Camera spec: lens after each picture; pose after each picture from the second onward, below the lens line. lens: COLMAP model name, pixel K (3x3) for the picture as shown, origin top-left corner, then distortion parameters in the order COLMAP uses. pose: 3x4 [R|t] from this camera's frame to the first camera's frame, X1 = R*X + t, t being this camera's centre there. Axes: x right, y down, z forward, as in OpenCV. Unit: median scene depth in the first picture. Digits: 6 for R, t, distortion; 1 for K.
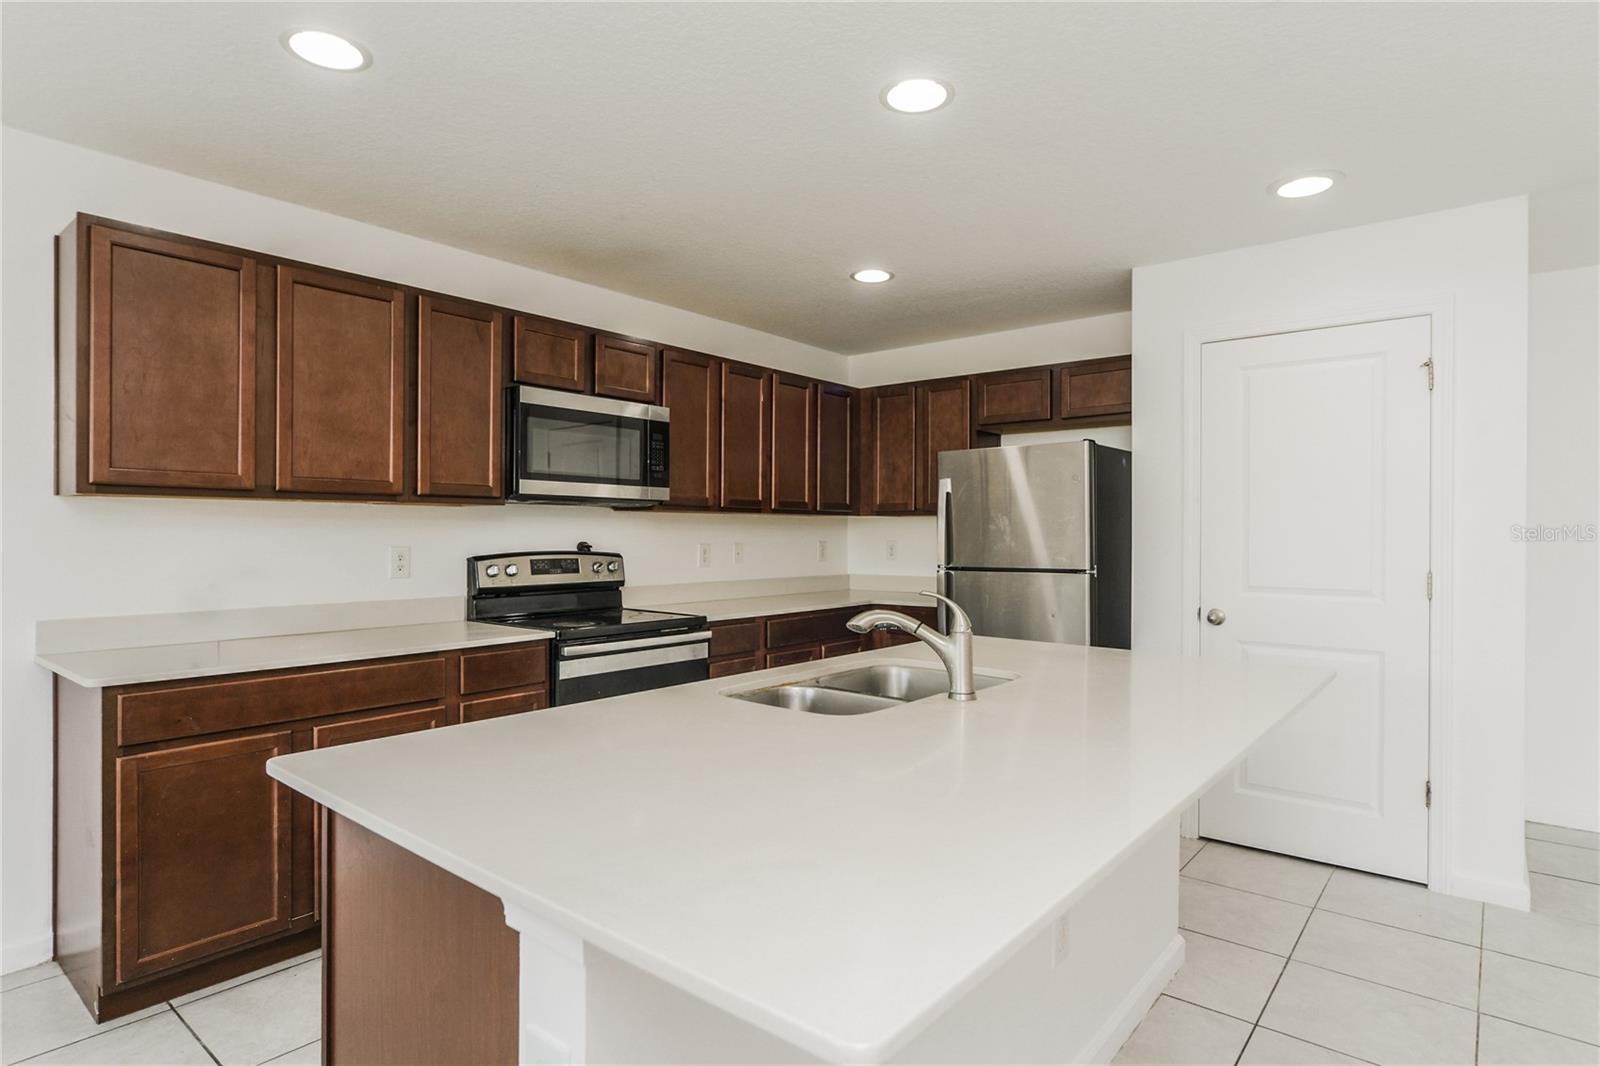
lens RADIAL K [[855.0, 0, 805.0], [0, 855.0, 531.7], [0, 0, 1]] dist [-0.013792, -0.001651]
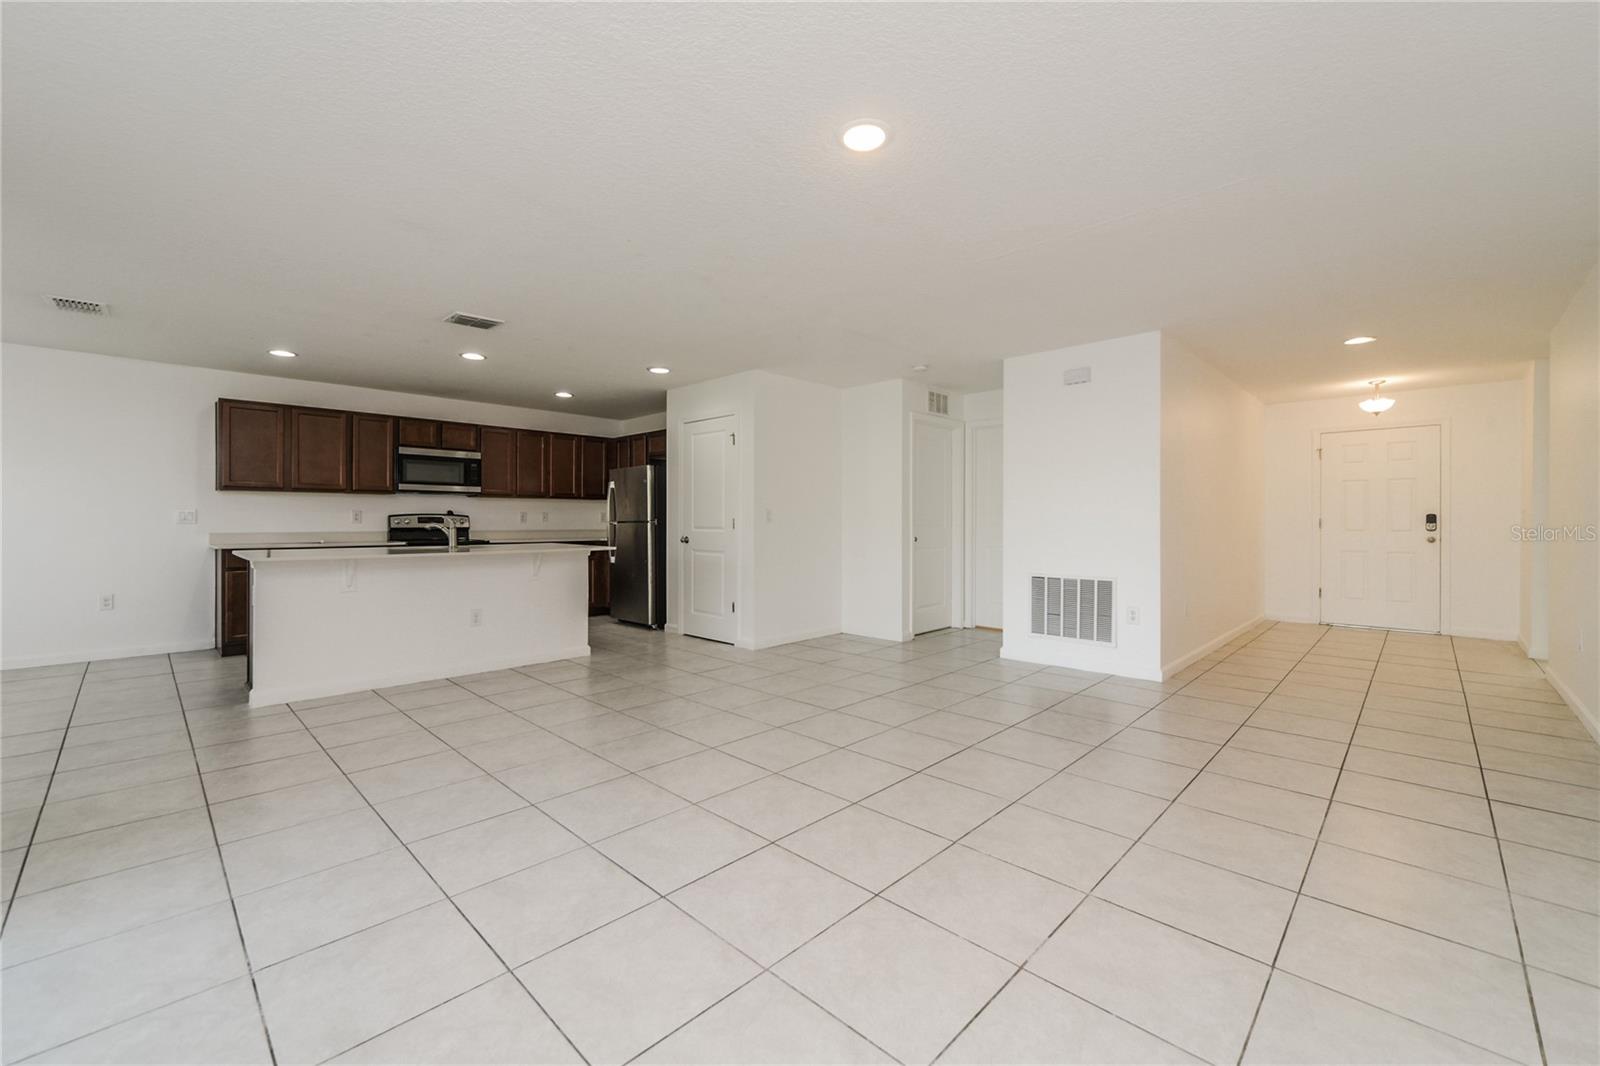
lens RADIAL K [[648.0, 0, 793.6], [0, 648.0, 520.7], [0, 0, 1]] dist [-0.000545, 0.000764]
pose [[0.996831, 0.001658, -0.079533, 0.937911], [-0.001362, 0.999992, 0.003773, 0.037676], [0.079539, -0.003653, 0.996825, -0.787012]]
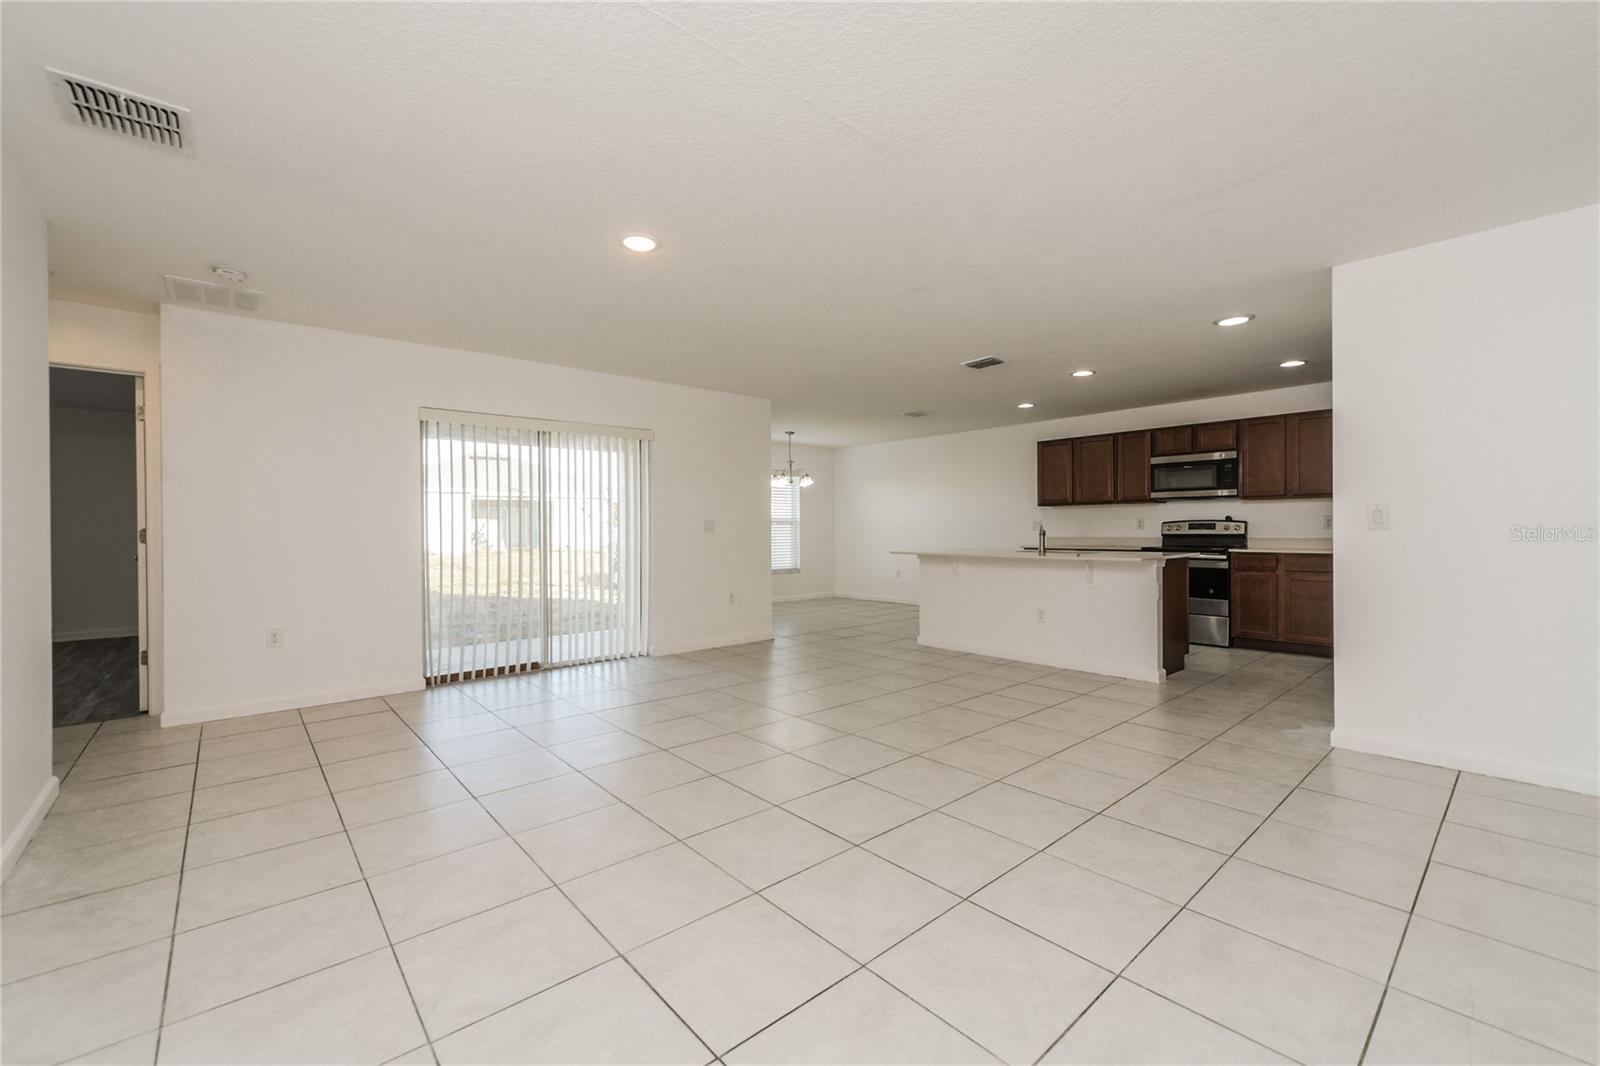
lens RADIAL K [[648.0, 0, 801.5], [0, 648.0, 530.3], [0, 0, 1]] dist [-0.000545, 0.000764]
pose [[-0.153216, 0.001562, -0.988191, 1.767255], [0.008721, 0.999962, 0.000228, 0.045288], [0.988154, -0.008583, -0.153224, 0.208676]]
